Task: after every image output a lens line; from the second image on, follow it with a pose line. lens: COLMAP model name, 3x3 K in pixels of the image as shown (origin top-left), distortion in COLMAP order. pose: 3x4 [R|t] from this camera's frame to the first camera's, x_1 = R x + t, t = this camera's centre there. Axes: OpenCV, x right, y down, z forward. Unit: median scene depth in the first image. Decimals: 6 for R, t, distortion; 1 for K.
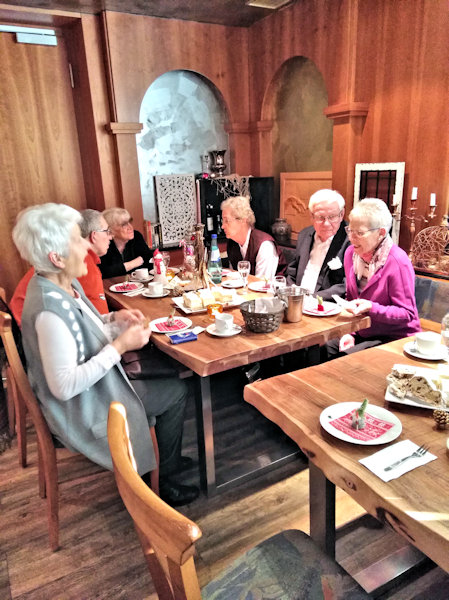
lens RADIAL K [[443.7, 0, 224.5], [0, 443.7, 300.0], [0, 0, 1]] dist [0.025590, -0.000479]
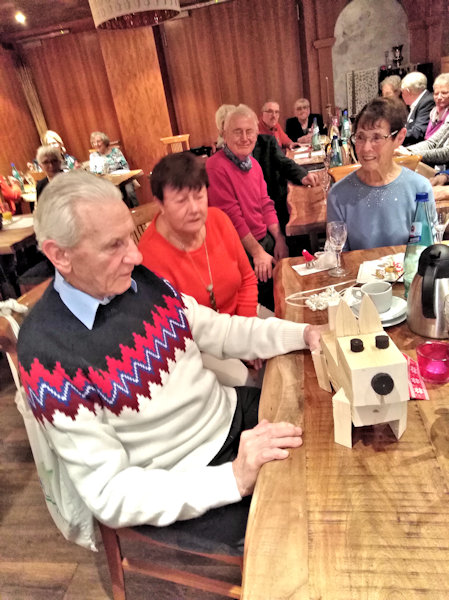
lens RADIAL K [[454.7, 0, 224.5], [0, 454.7, 300.0], [0, 0, 1]] dist [0.002265, -0.000536]
pose [[0.818636, 0.147750, -0.554982, 0.525605], [-0.036854, 0.977864, 0.205969, 0.182293], [0.573129, -0.148160, 0.805960, -0.631487]]
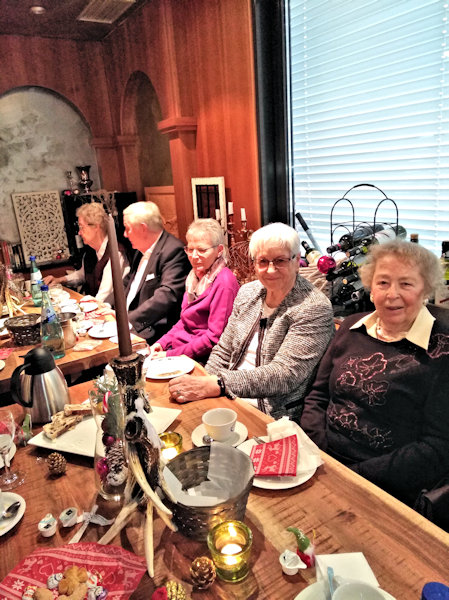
lens RADIAL K [[443.7, 0, 224.5], [0, 443.7, 300.0], [0, 0, 1]] dist [0.025590, -0.000479]
pose [[0.997198, -0.046033, 0.058962, 0.272285], [0.047039, 0.998768, -0.015793, -0.015270], [-0.058162, 0.018522, 0.998135, 0.013403]]
